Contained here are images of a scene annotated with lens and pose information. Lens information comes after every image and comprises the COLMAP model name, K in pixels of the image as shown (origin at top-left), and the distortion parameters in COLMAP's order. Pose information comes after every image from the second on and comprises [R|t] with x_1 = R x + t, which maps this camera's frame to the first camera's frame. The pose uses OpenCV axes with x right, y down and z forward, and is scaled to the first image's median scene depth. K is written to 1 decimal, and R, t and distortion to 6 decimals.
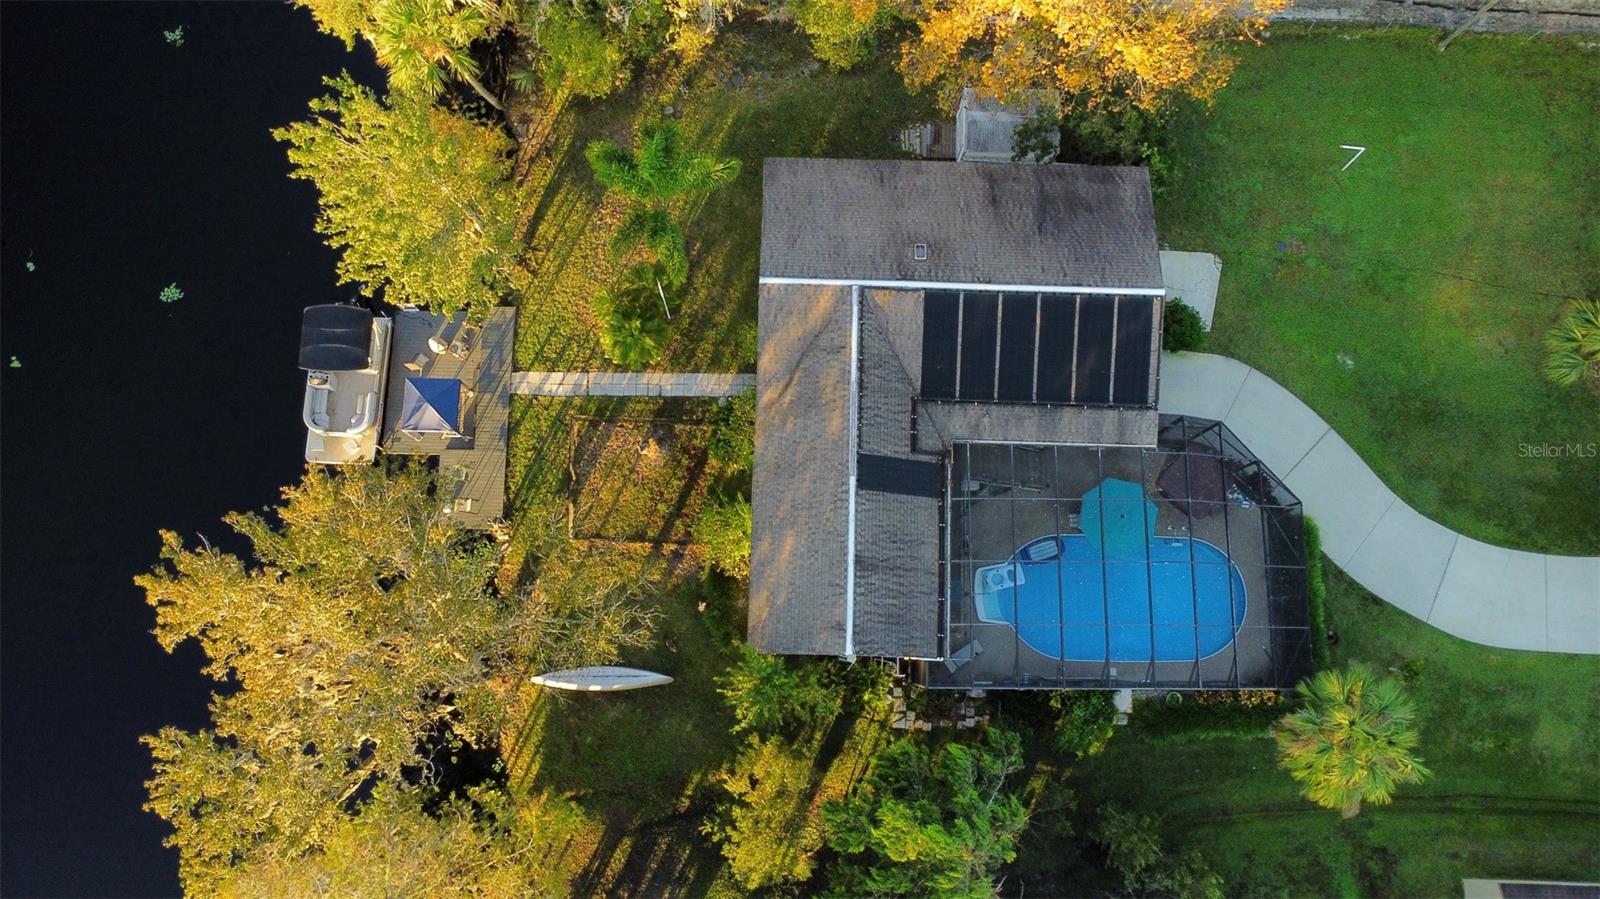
lens RADIAL K [[1084.5, 0, 800.0], [0, 1084.5, 449.5], [0, 0, 1]] dist [-0.002491, -0.001576]
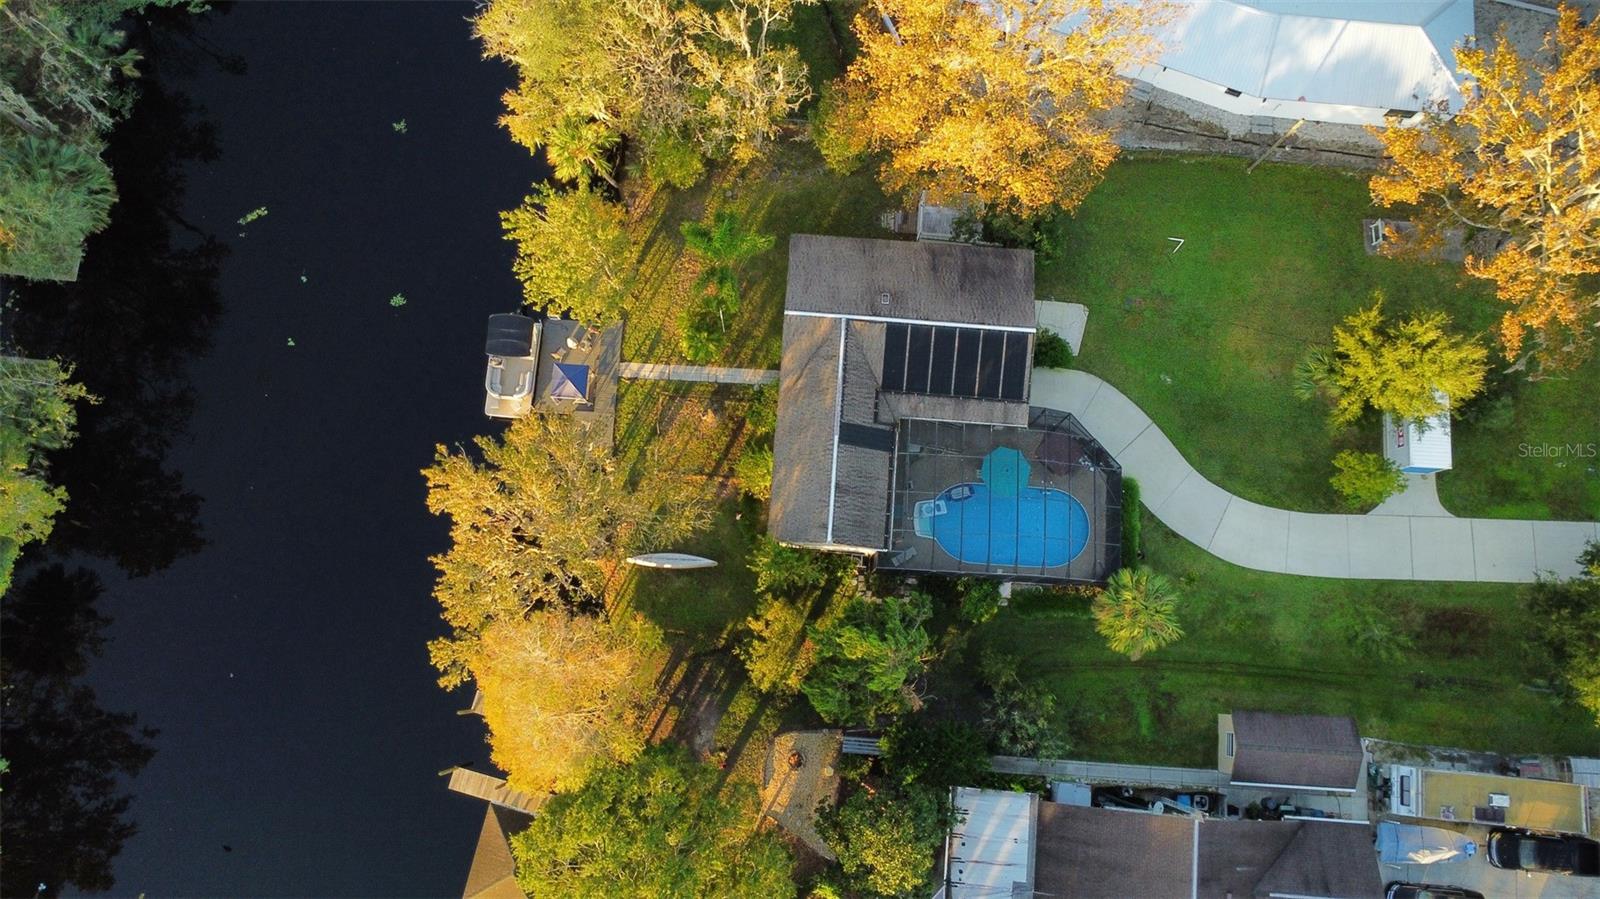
lens RADIAL K [[1138.8, 0, 800.0], [0, 1138.8, 449.5], [0, 0, 1]] dist [0.001439, 0.000512]
pose [[0.998974, 0.044361, -0.009157, 0.009264], [-0.044406, 0.999002, -0.004740, 0.050730], [0.008938, 0.005142, 0.999947, -0.640428]]
